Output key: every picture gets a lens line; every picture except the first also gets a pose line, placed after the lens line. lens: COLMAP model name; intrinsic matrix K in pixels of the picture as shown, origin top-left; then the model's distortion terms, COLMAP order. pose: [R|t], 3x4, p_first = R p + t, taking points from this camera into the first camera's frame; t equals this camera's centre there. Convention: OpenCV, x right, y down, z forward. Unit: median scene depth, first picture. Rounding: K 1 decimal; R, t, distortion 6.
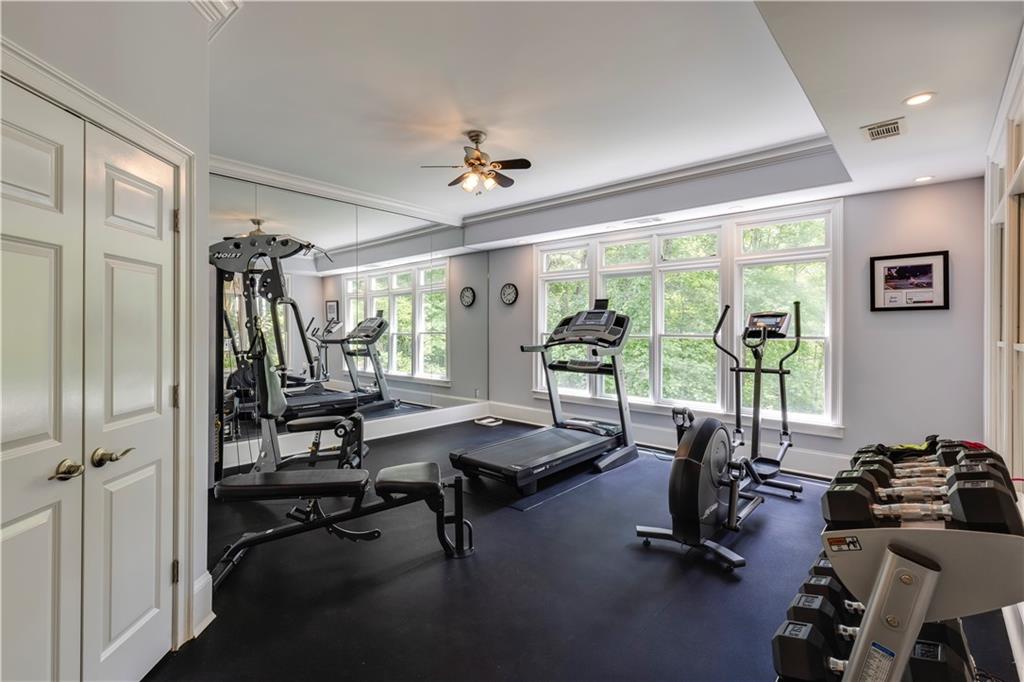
lens RADIAL K [[467.1, 0, 515.1], [0, 467.1, 331.6], [0, 0, 1]] dist [0.002108, -0.000179]
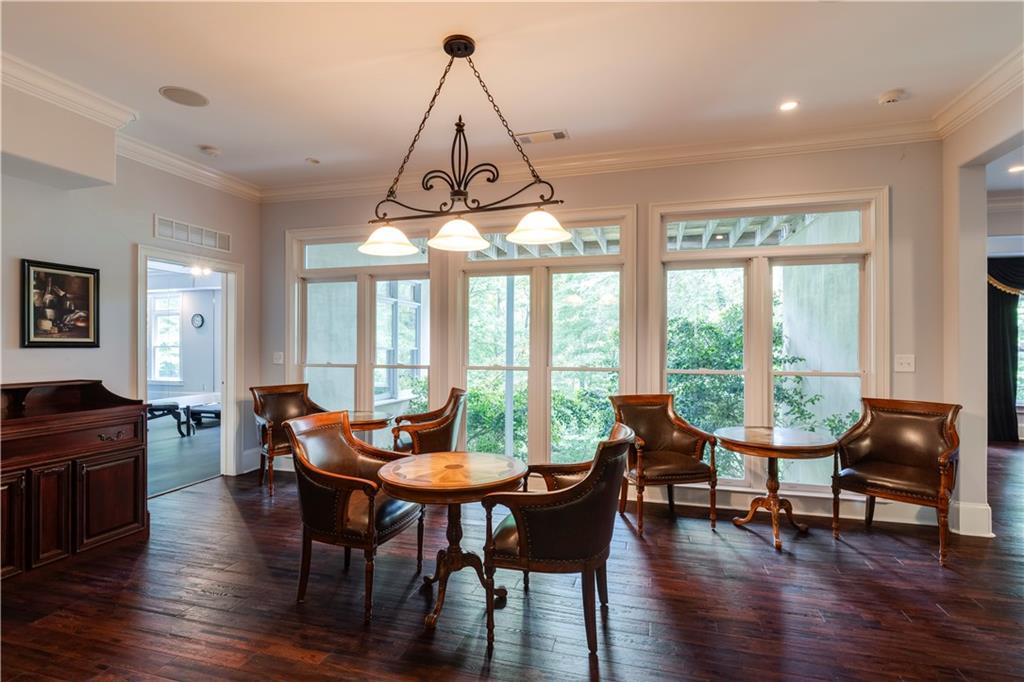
lens RADIAL K [[467.1, 0, 506.5], [0, 467.1, 344.1], [0, 0, 1]] dist [0.002108, -0.000179]
pose [[0.892786, -0.007317, 0.450422, 0.263835], [0.007699, 0.999970, 0.000984, 0.005309], [-0.450416, 0.002589, 0.892815, -1.909479]]
